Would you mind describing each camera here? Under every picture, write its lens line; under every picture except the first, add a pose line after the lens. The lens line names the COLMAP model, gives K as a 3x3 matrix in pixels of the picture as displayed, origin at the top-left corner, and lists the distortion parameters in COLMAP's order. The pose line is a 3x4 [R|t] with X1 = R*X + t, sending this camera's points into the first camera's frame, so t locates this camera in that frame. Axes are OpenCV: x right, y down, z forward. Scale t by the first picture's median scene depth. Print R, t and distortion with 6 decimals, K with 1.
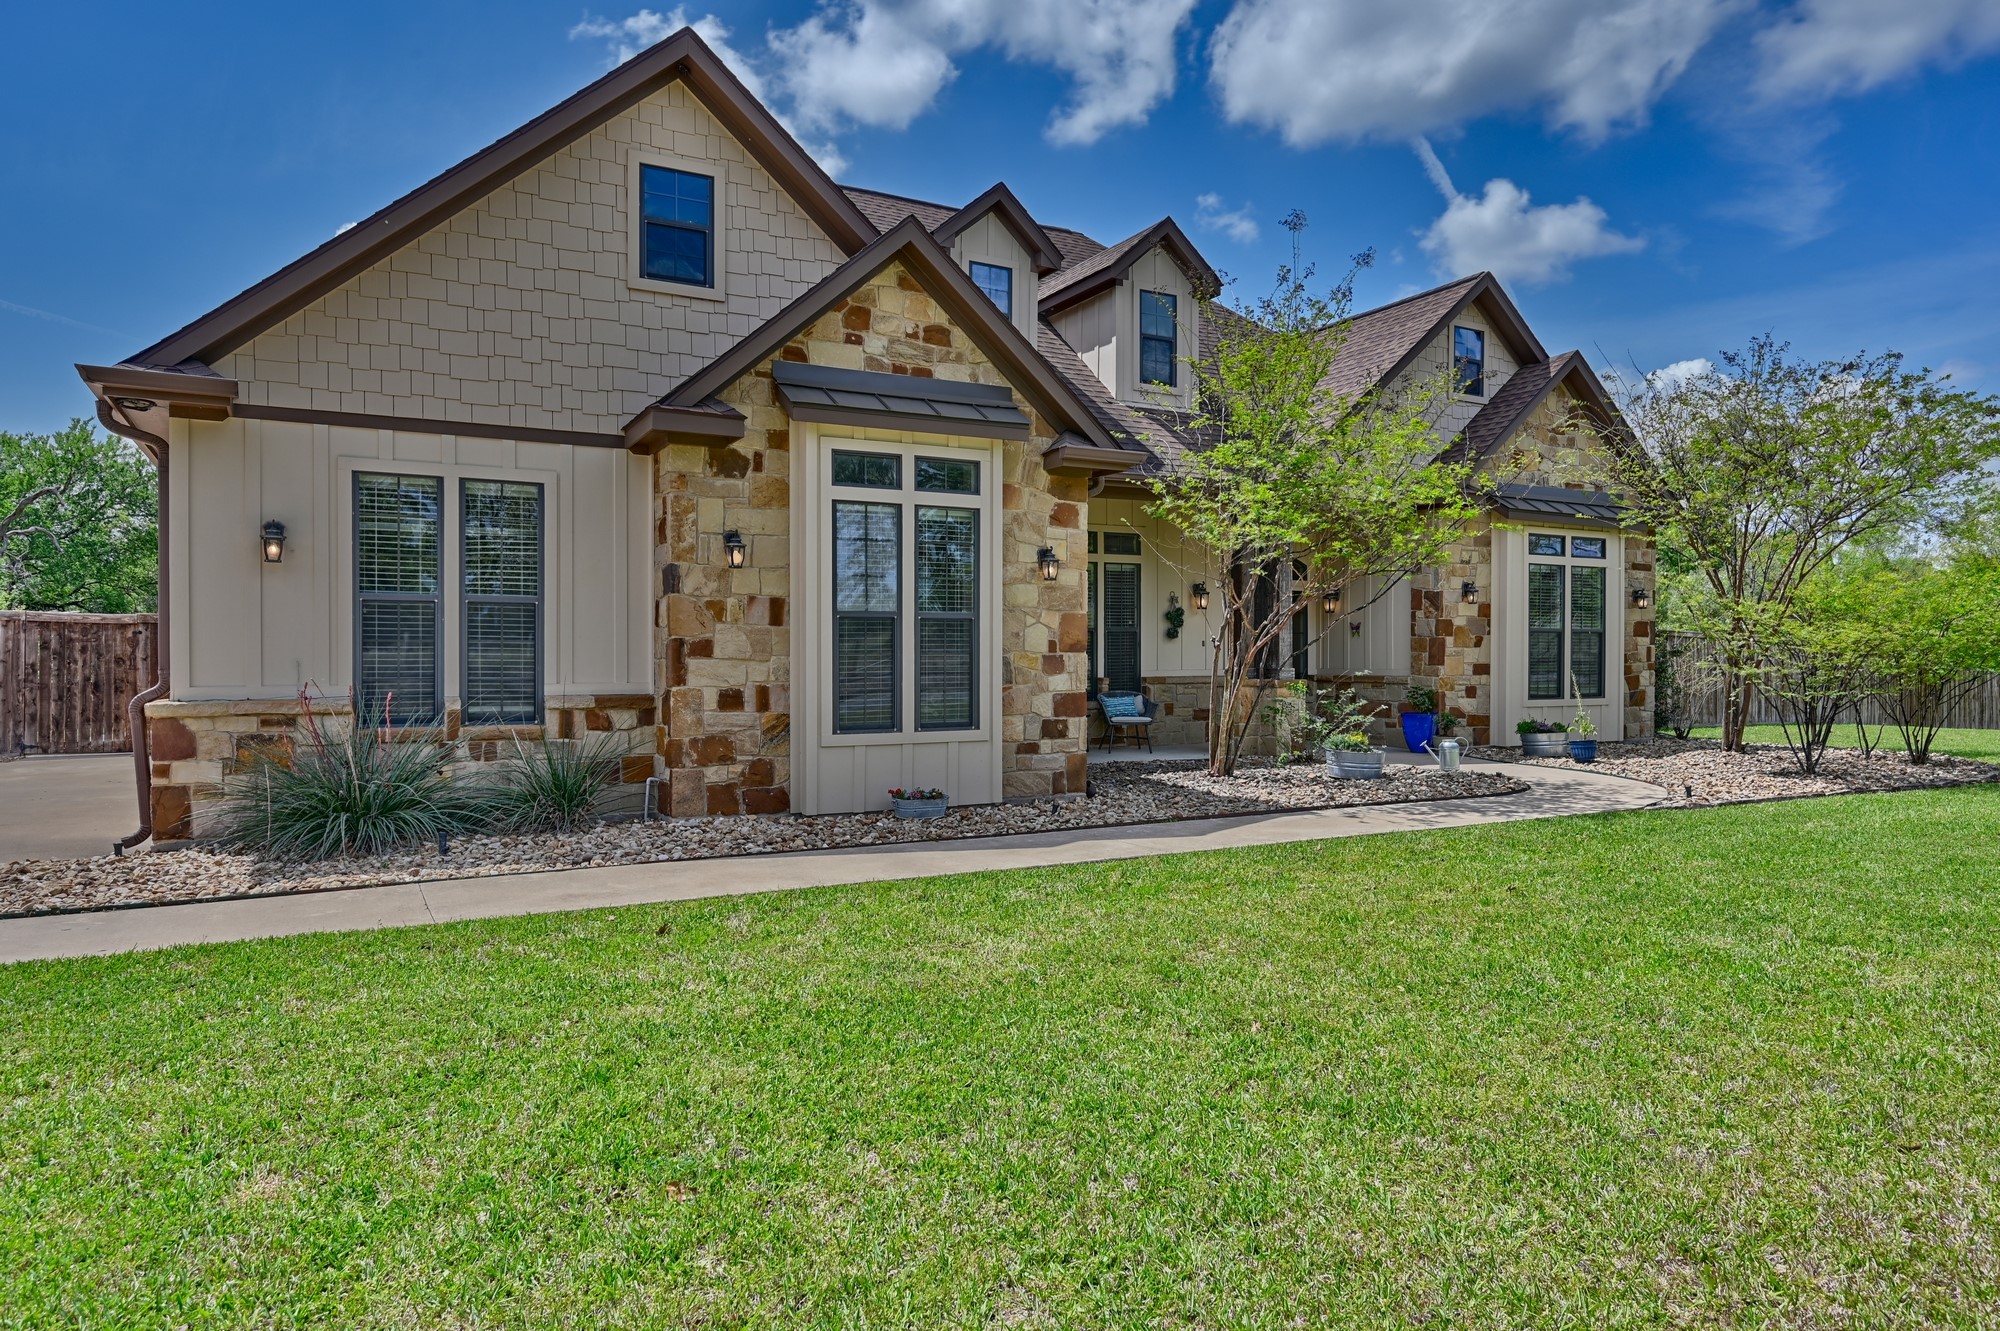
lens RADIAL K [[1228.3, 0, 1000.0], [0, 1228.3, 665.5], [0, 0, 1]] dist [-0.002371, -0.000214]
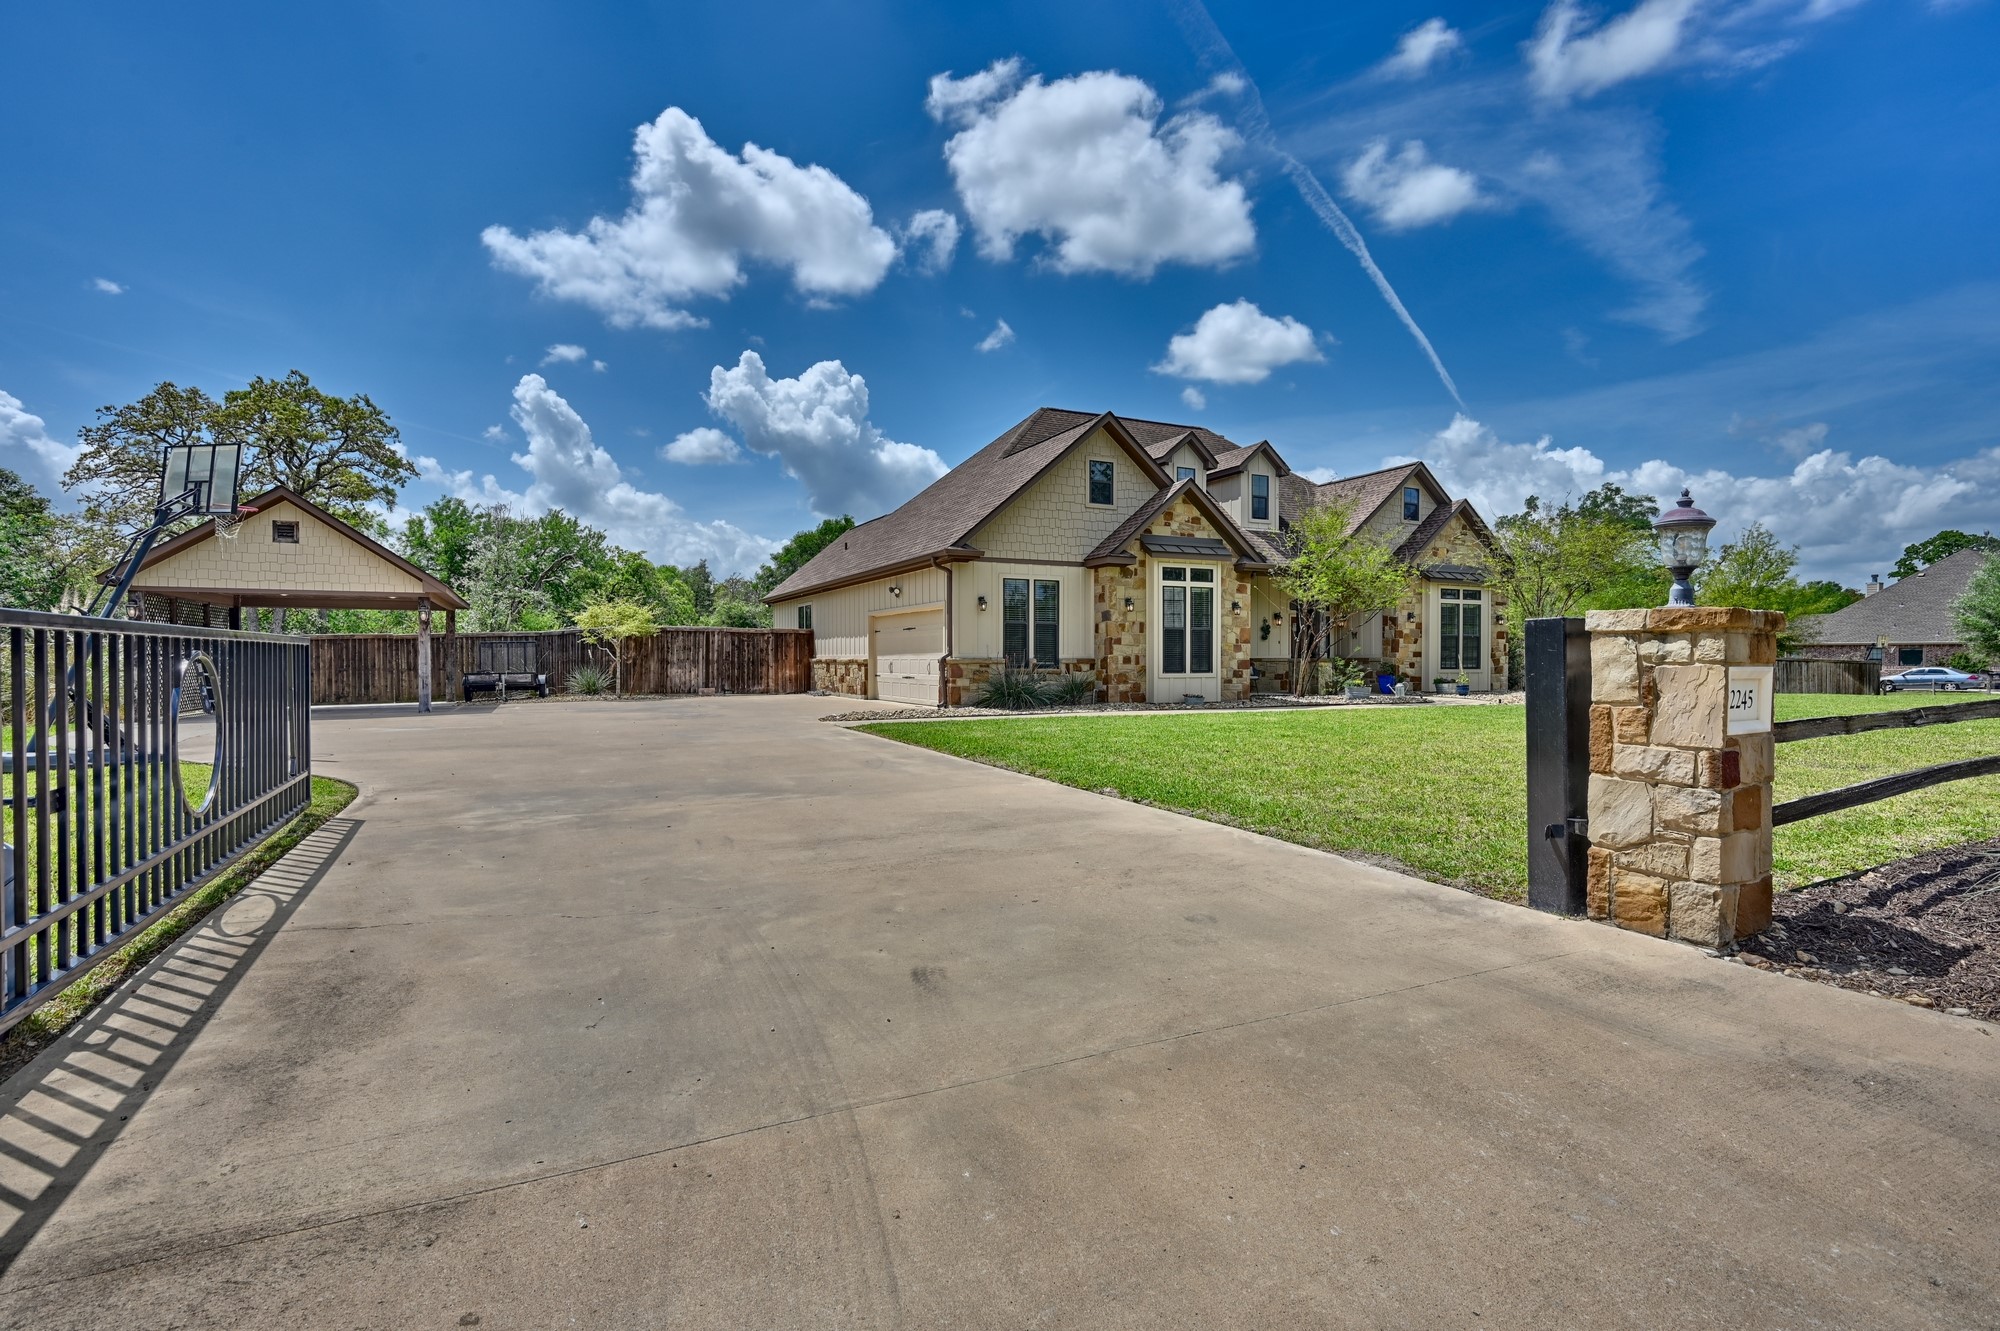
lens RADIAL K [[936.5, 0, 1000.0], [0, 936.5, 665.5], [0, 0, 1]] dist [0.000307, -0.000013]
pose [[0.998087, 0.001251, -0.061816, -0.334985], [-0.001318, 0.999999, -0.001044, 0.038324], [0.061815, 0.001124, 0.998087, -0.977075]]
